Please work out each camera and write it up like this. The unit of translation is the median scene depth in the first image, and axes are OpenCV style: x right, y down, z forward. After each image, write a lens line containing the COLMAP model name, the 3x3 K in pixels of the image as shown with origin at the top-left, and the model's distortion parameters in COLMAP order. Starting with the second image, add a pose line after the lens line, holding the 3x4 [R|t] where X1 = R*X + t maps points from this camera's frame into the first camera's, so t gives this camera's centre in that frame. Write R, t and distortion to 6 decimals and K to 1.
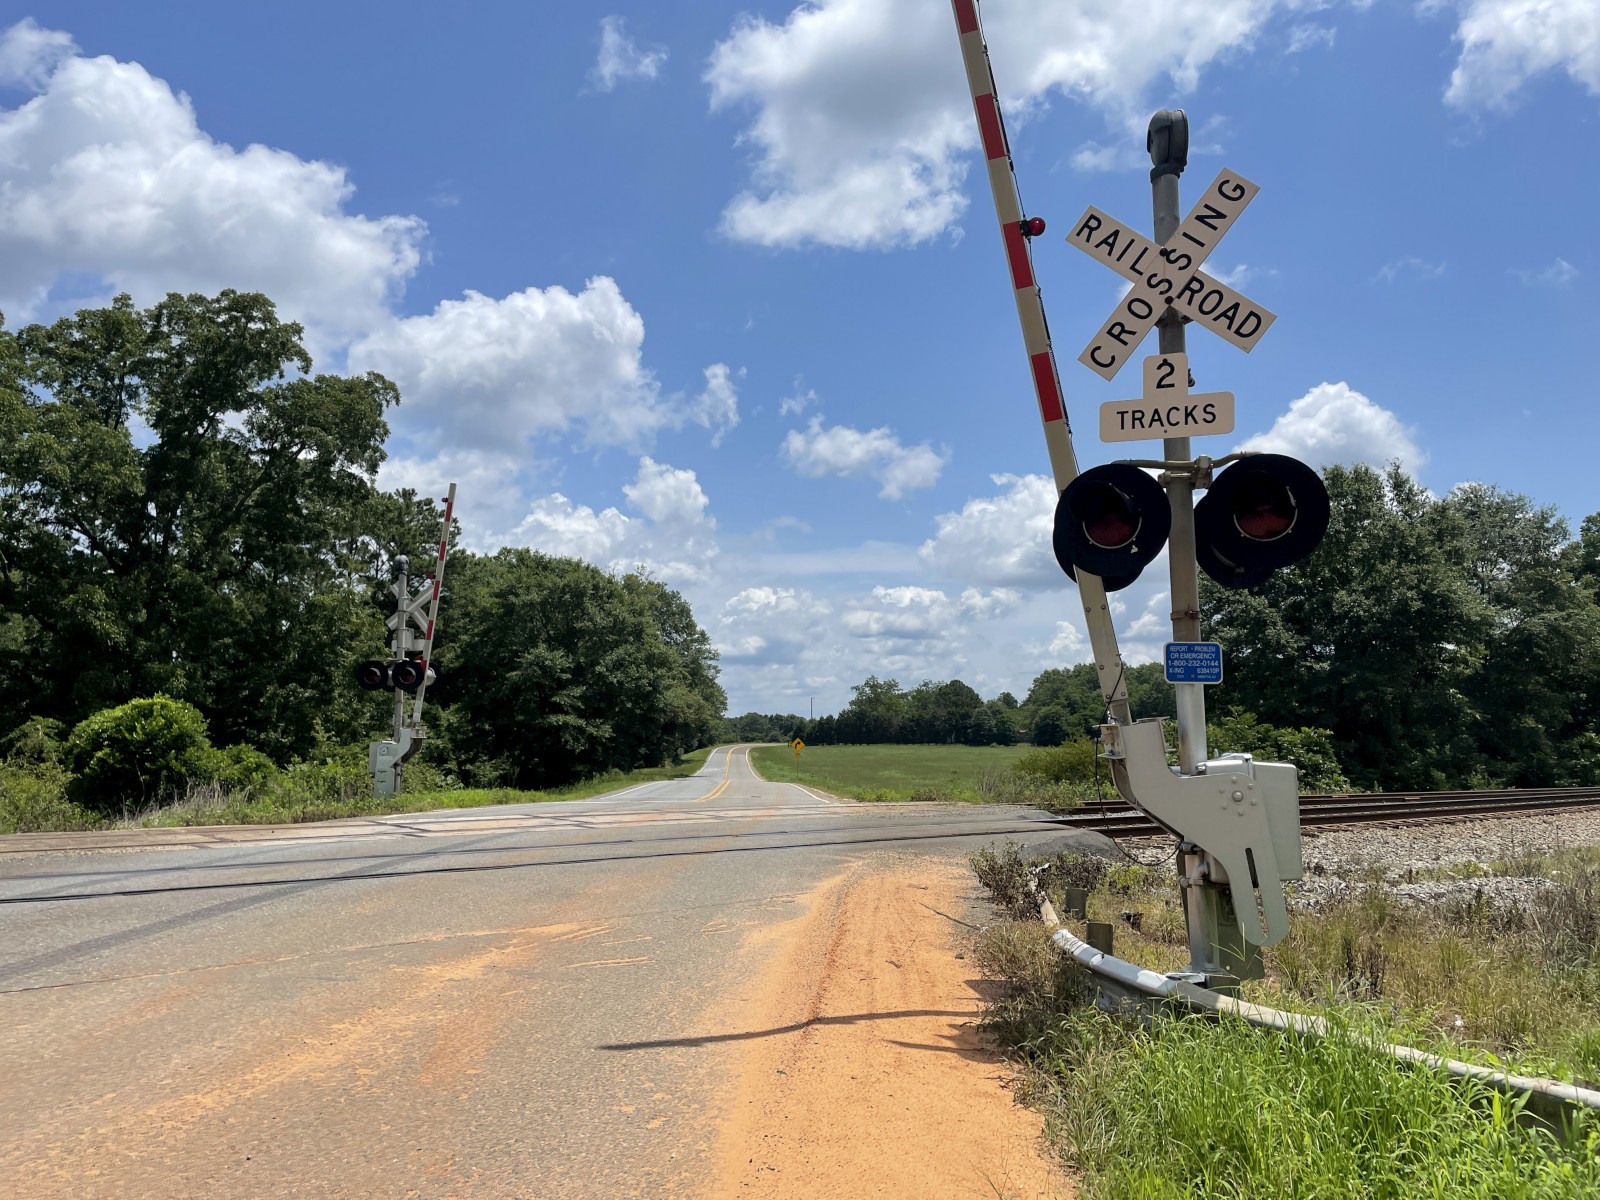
lens RADIAL K [[1195.9, 0, 781.0], [0, 1195.9, 607.1], [0, 0, 1]] dist [0.123282, -0.172543]
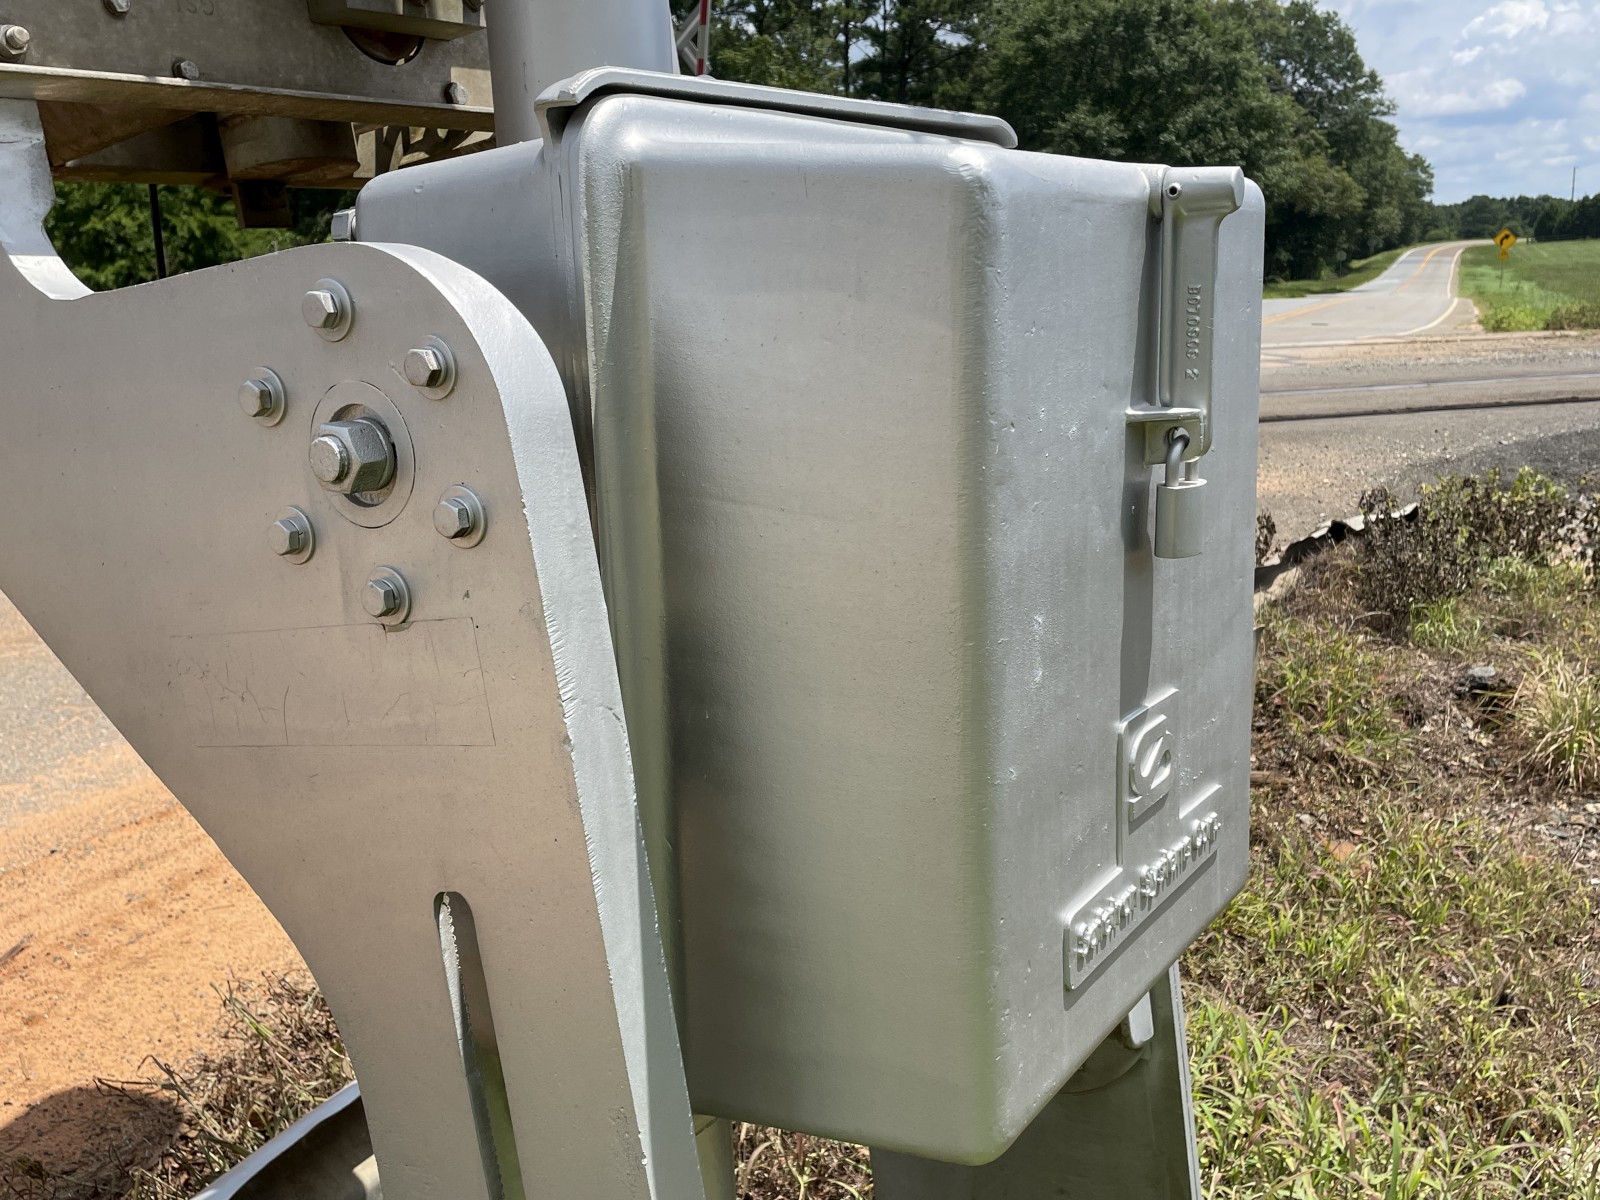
lens RADIAL K [[1509.7, 0, 800.0], [0, 1509.7, 600.0], [0, 0, 1]] dist [0.079264, -0.097087]
pose [[0.904991, 0.067551, -0.420034, 0.043580], [0.075427, 0.946195, 0.314682, 0.011252], [0.418691, -0.316466, 0.851203, 0.079839]]
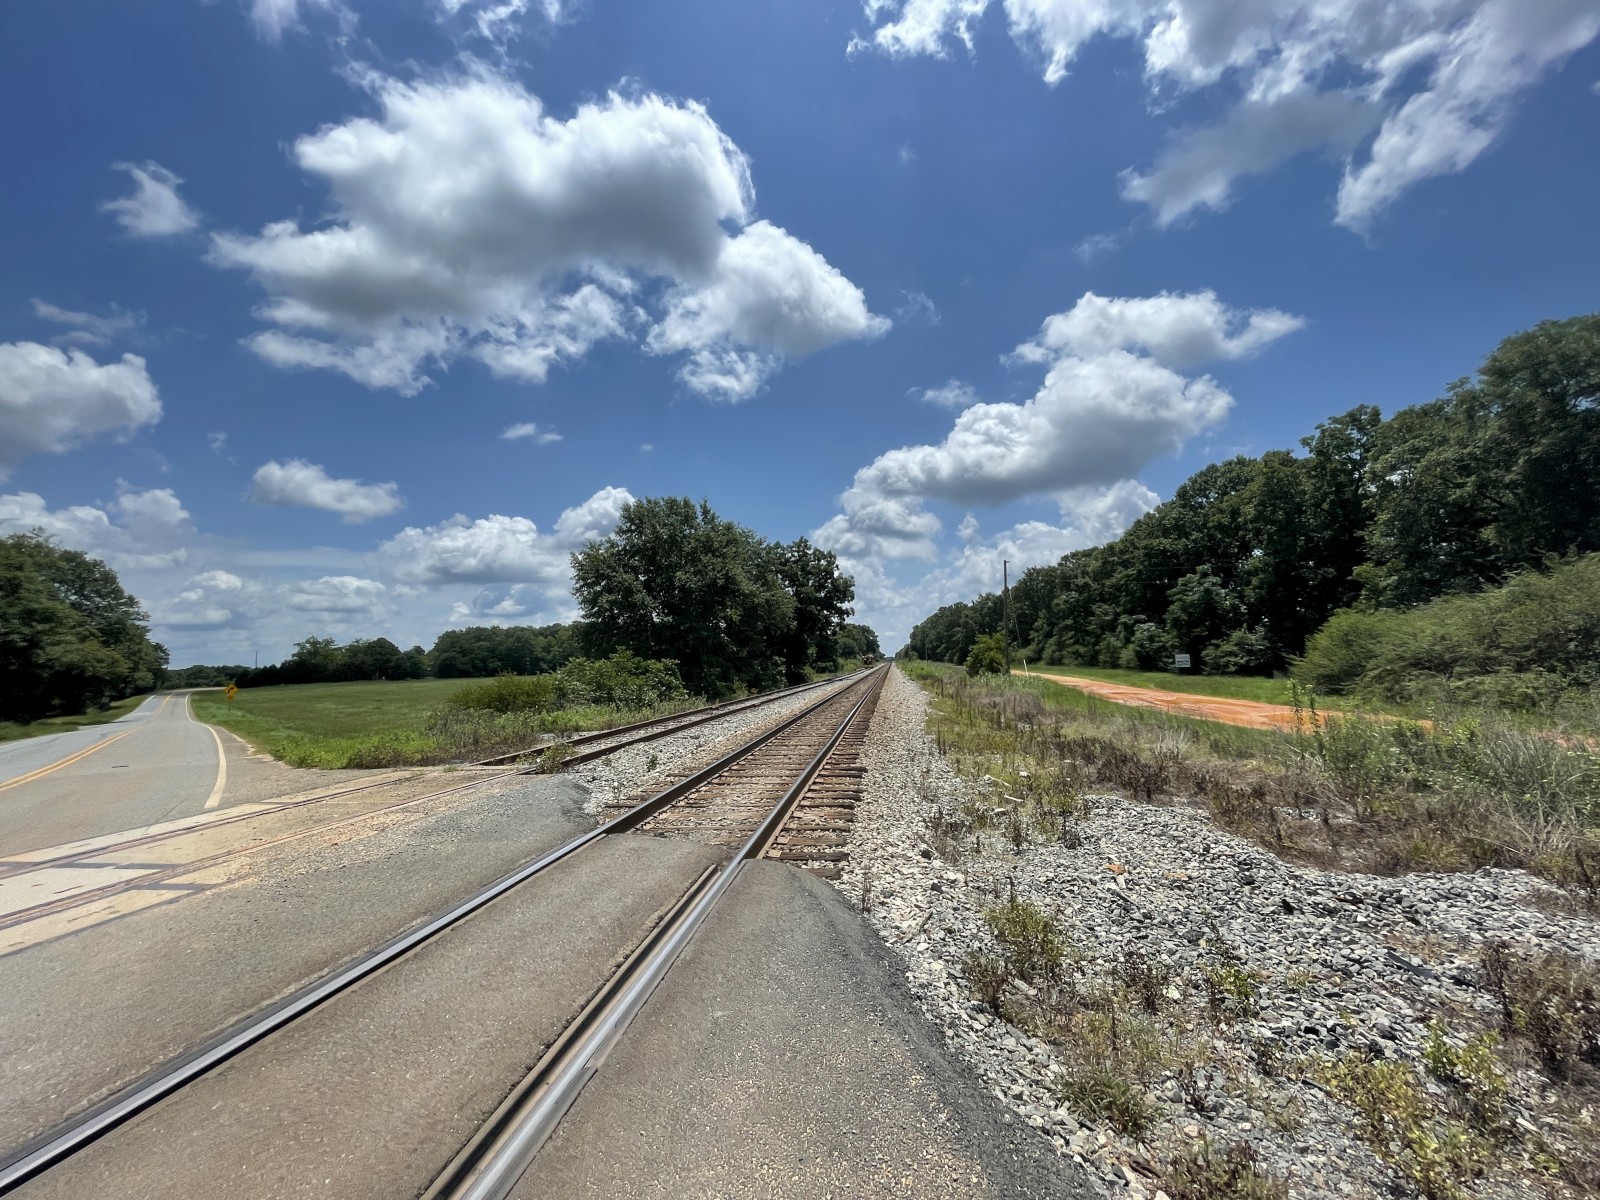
lens RADIAL K [[642.5, 0, 795.8], [0, 642.5, 589.4], [0, 0, 1]] dist [-0.001260, -0.000212]
pose [[0.752411, 0.037578, 0.657621, 0.018446], [-0.028908, 0.999293, -0.024026, 0.017900], [-0.658059, -0.000933, 0.752966, 0.191960]]
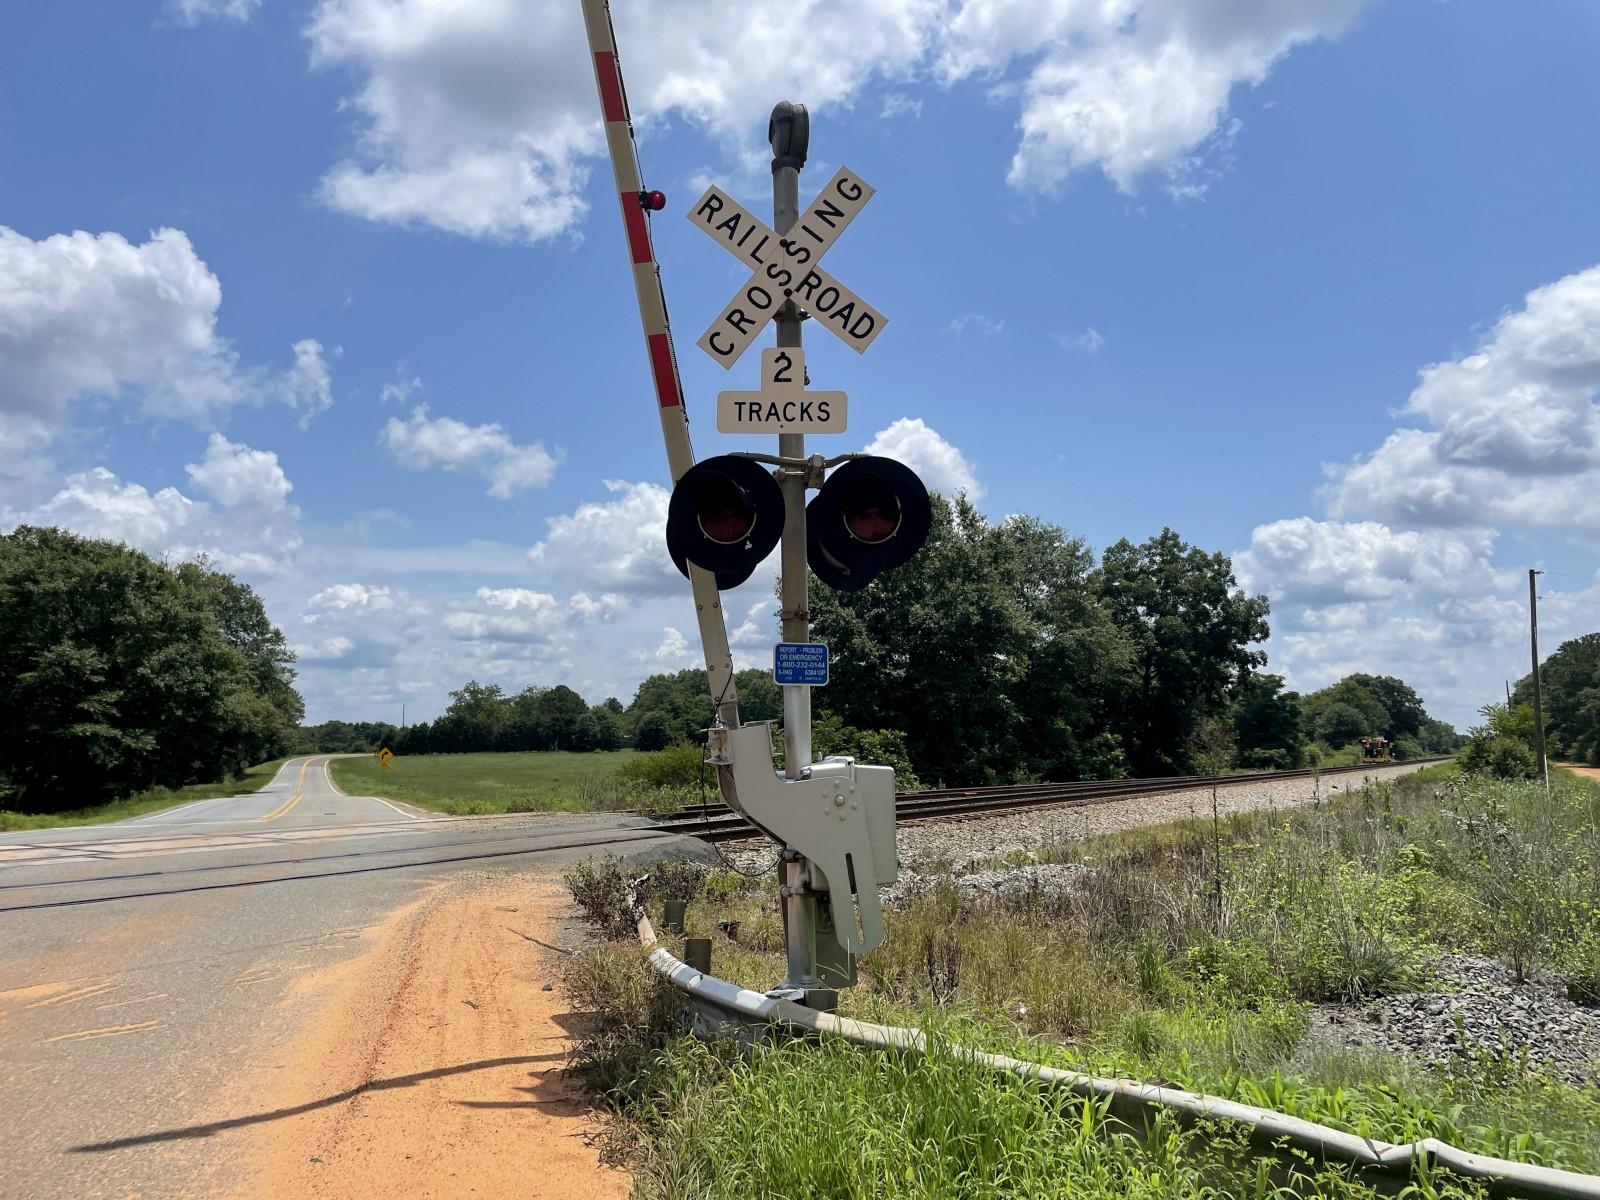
lens RADIAL K [[1200.7, 0, 809.2], [0, 1200.7, 573.3], [0, 0, 1]] dist [0.084305, -0.102353]
pose [[0.940657, 0.038110, 0.337213, 0.001577], [-0.027238, 0.998947, -0.036917, 0.000814], [-0.338265, 0.025541, 0.940704, 0.008179]]
